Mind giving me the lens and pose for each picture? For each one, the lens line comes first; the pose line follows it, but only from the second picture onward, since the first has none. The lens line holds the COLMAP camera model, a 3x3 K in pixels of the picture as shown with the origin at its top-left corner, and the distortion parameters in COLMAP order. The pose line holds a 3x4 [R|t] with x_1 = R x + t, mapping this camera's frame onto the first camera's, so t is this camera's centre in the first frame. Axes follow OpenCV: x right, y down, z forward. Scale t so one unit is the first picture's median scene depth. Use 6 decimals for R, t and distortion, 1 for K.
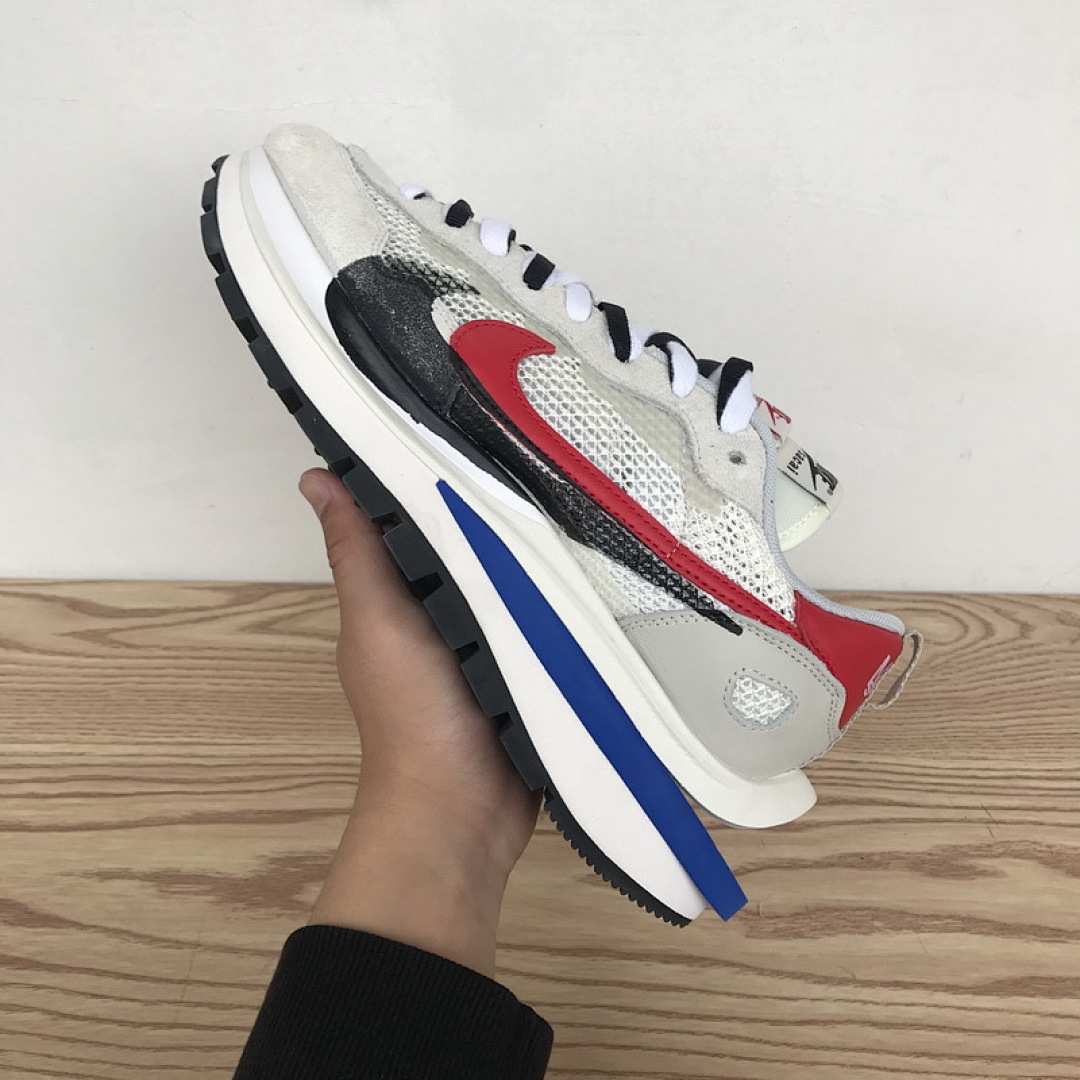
lens RADIAL K [[1129.1, 0, 531.1], [0, 1129.1, 534.8], [0, 0, 1]] dist [0.000203, 0.000000]
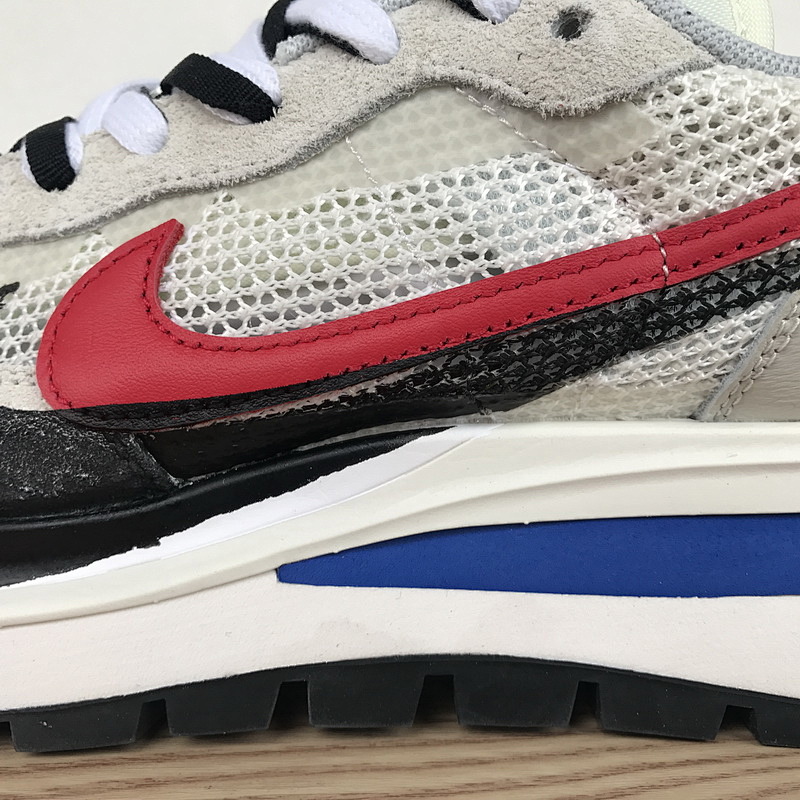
lens RADIAL K [[836.4, 0, 404.0], [0, 836.4, 400.2], [0, 0, 1]] dist [0.000203, 0.000000]
pose [[0.545542, -0.820690, -0.169859, 0.076290], [0.838075, 0.533283, 0.115067, -0.083468], [-0.003852, -0.205129, 0.978727, 0.640165]]
